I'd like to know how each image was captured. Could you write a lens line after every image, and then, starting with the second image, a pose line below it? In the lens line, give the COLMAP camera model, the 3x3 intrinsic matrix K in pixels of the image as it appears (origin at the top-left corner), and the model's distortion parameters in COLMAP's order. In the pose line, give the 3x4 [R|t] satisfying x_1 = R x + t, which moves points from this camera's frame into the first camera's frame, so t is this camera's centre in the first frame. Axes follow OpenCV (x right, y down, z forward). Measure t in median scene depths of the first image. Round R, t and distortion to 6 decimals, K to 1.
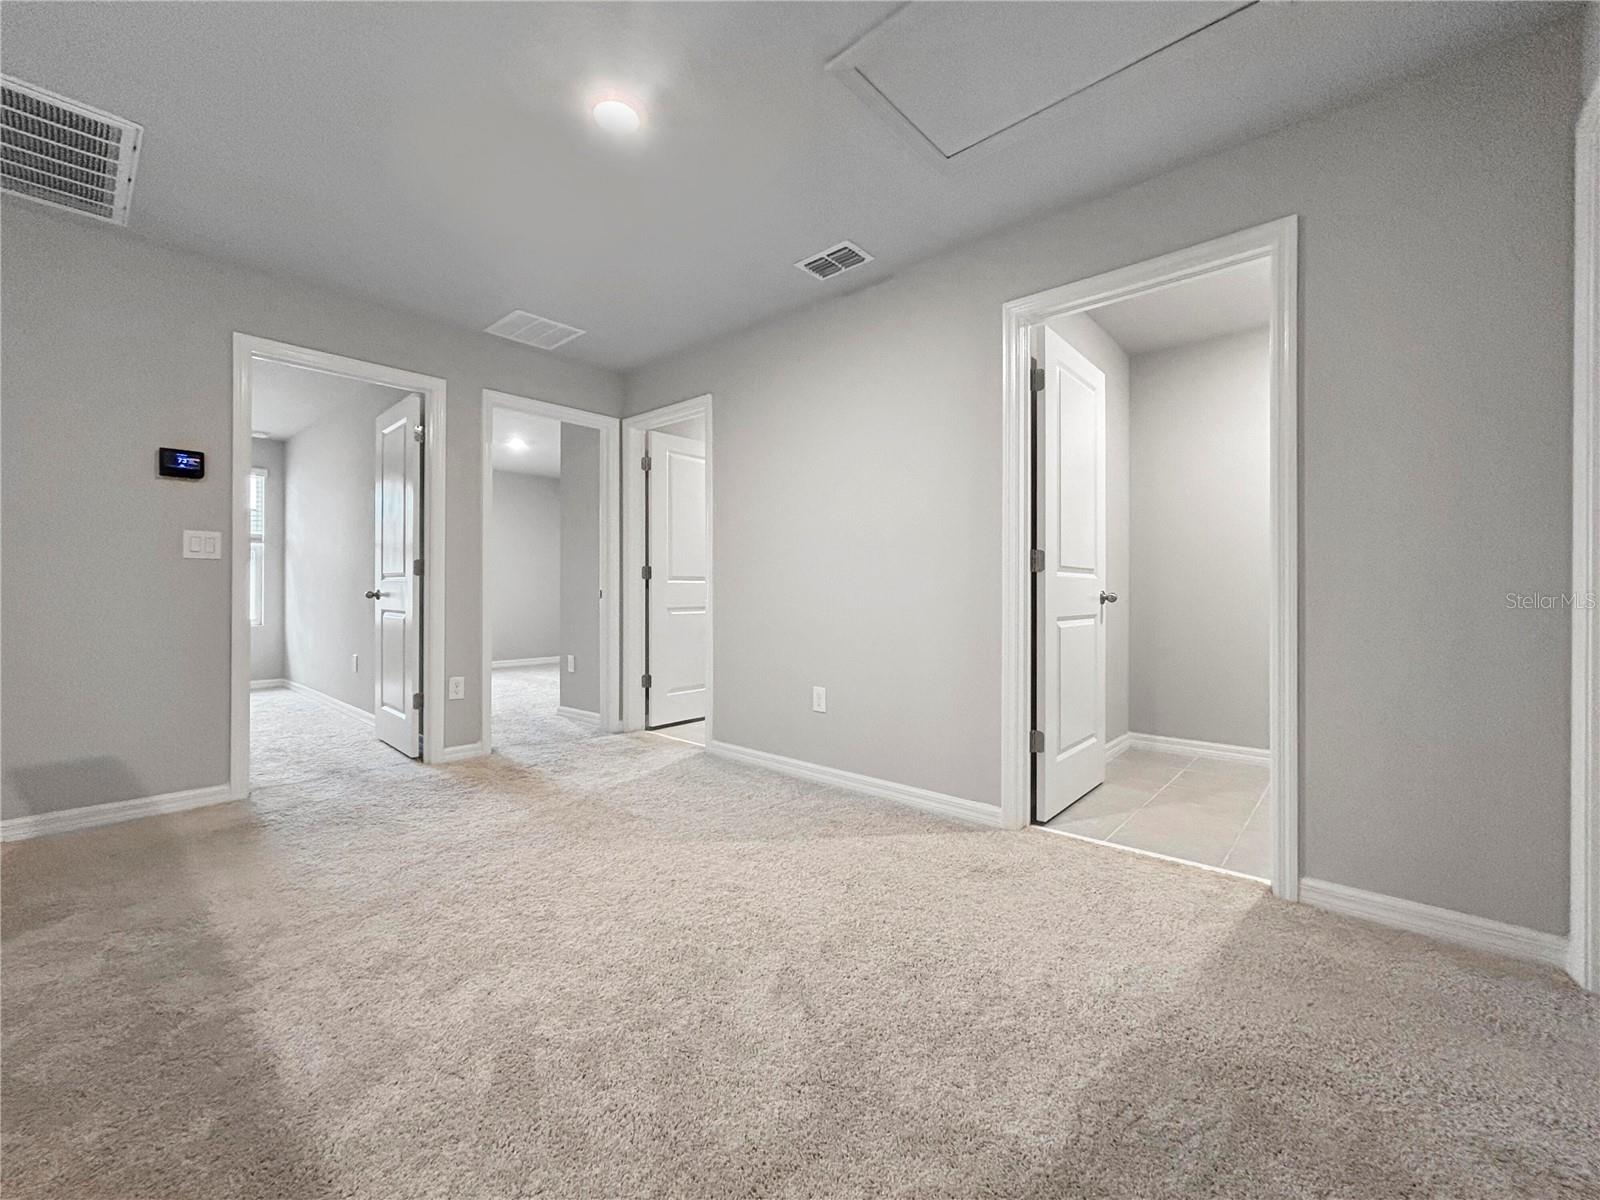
lens RADIAL K [[656.6, 0, 798.3], [0, 656.6, 590.5], [0, 0, 1]] dist [0.002378, 0.000293]
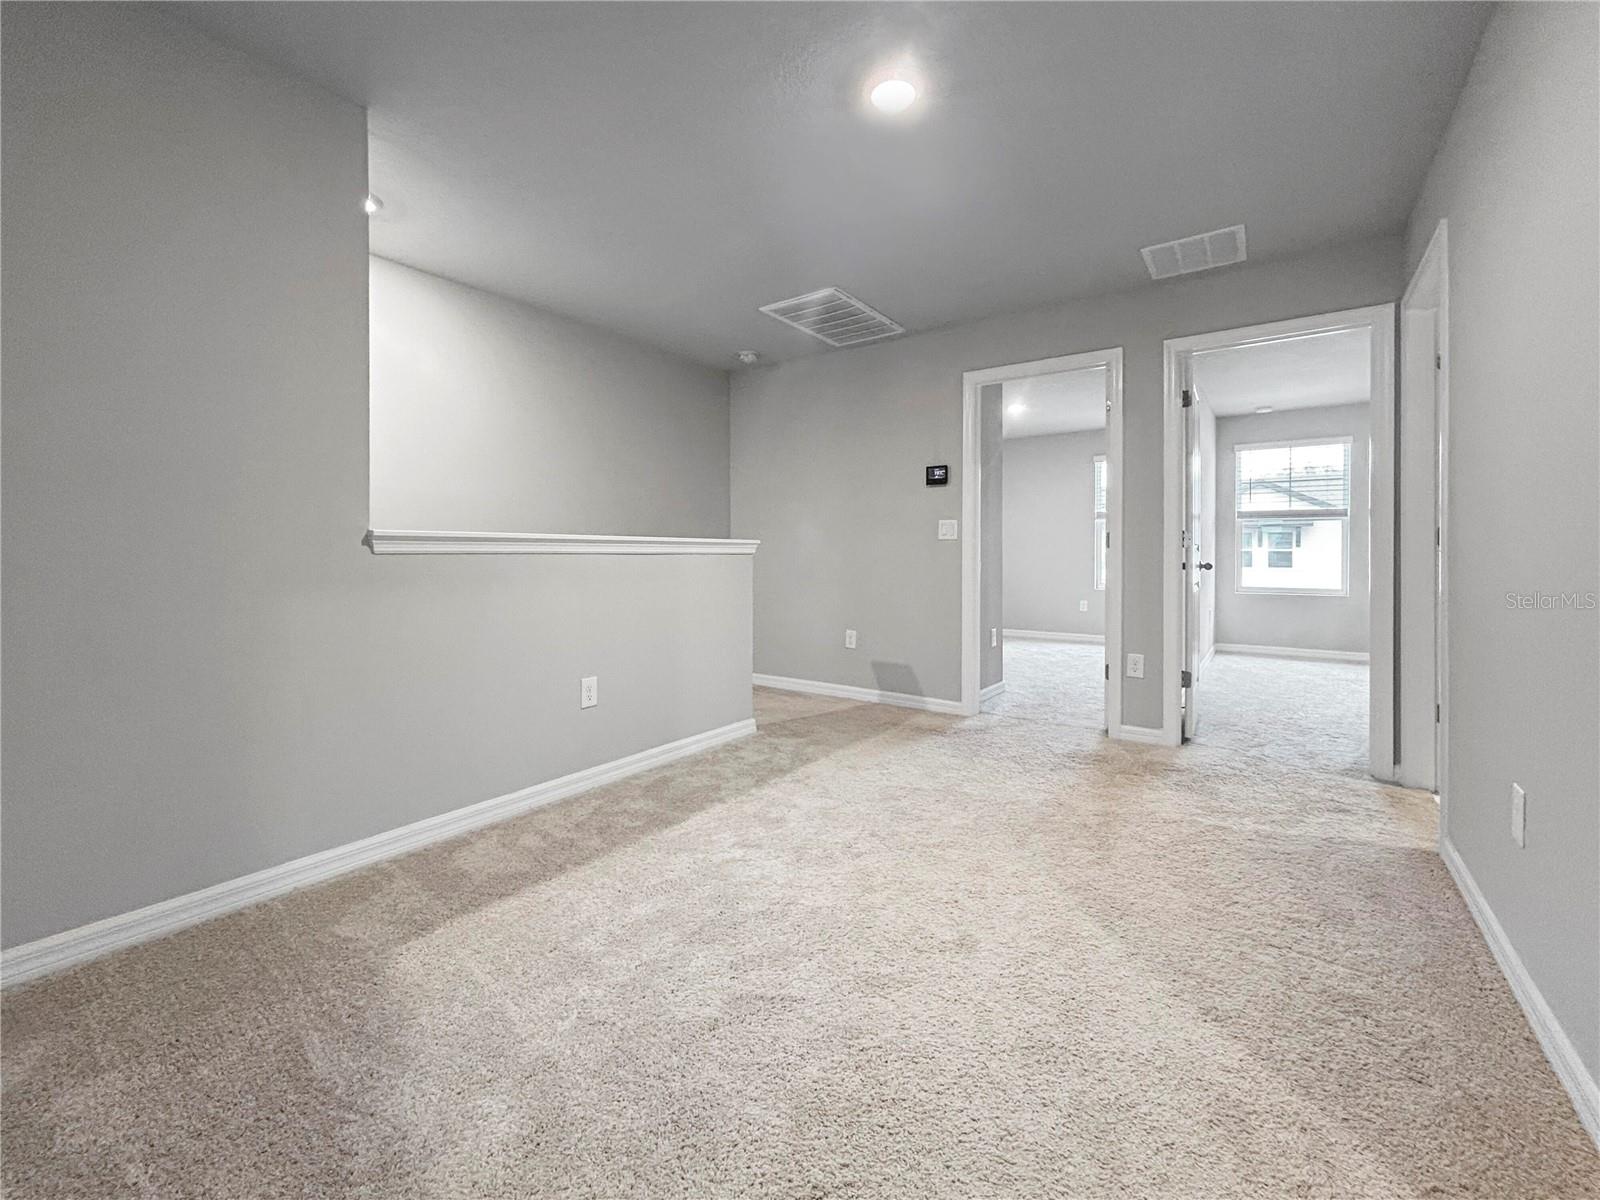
lens RADIAL K [[656.6, 0, 798.3], [0, 656.6, 590.5], [0, 0, 1]] dist [0.002378, 0.000293]
pose [[0.097386, 0.048362, -0.994071, 0.482793], [0.001053, 0.998813, 0.048696, -0.009088], [0.995246, -0.005789, 0.097219, 0.547000]]
